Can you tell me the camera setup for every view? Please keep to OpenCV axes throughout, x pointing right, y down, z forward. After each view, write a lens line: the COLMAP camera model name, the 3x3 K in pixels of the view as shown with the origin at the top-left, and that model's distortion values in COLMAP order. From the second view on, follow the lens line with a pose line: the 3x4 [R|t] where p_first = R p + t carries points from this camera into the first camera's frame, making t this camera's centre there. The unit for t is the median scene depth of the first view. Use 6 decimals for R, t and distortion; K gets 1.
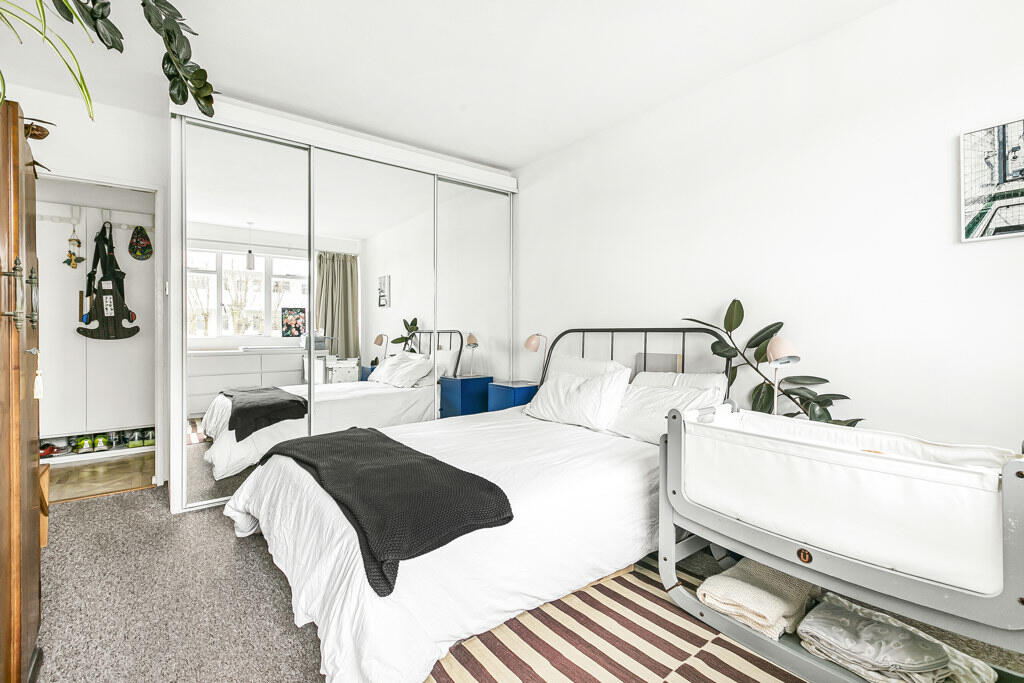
lens RADIAL K [[457.2, 0, 512.0], [0, 457.2, 341.5], [0, 0, 1]] dist [0.000372, 0.000121]
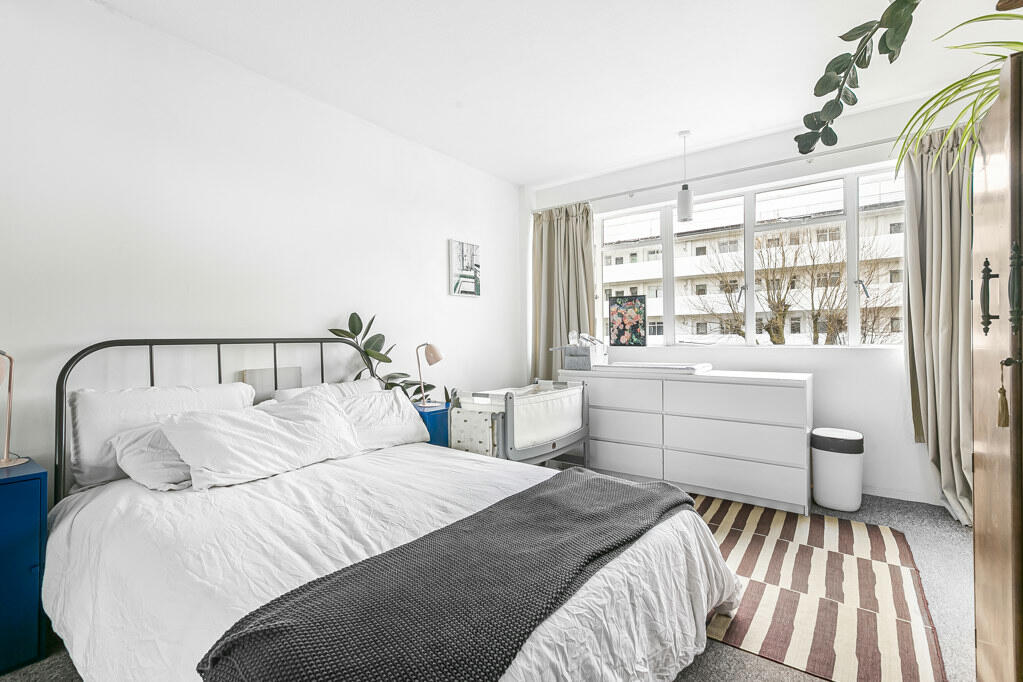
lens RADIAL K [[456.8, 0, 511.5], [0, 456.8, 341.0], [0, 0, 1]] dist [0.000372, 0.000121]
pose [[-0.253094, -0.001006, 0.967441, -0.976249], [0.034571, 0.999351, 0.010083, -0.027881], [-0.966824, 0.035997, -0.252895, 1.244828]]
